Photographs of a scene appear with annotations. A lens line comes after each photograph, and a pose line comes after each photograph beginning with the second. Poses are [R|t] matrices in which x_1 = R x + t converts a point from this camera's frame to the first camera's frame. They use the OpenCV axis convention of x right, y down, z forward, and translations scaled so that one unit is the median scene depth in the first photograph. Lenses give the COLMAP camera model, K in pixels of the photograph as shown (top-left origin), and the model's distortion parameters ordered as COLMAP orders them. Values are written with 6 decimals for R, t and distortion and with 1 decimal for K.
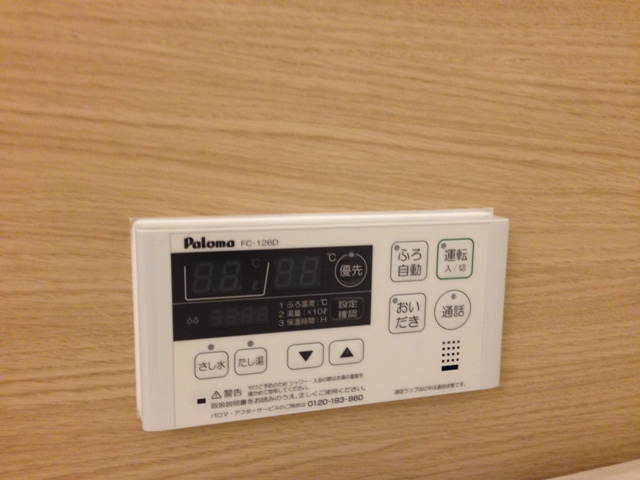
lens RADIAL K [[601.9, 0, 320.2], [0, 601.9, 239.5], [0, 0, 1]] dist [0.021144, 0.000000]
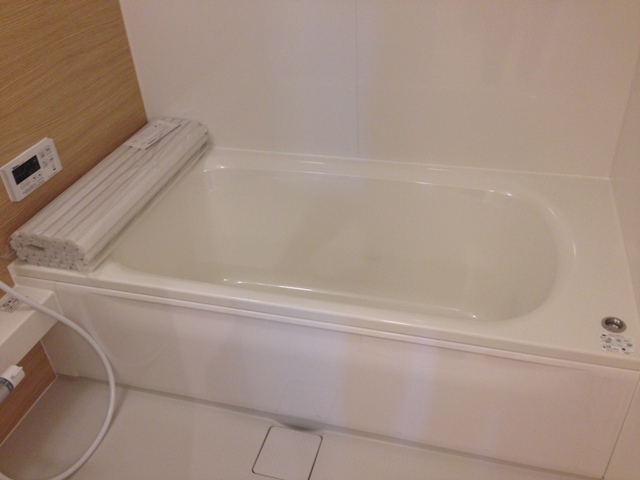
lens RADIAL K [[601.9, 0, 320.5], [0, 601.9, 239.9], [0, 0, 1]] dist [0.021144, 0.000000]
pose [[0.567938, -0.505540, 0.649520, -2.391010], [0.204833, 0.851126, 0.483350, -1.450675], [-0.797176, -0.141469, 0.586938, -4.371351]]
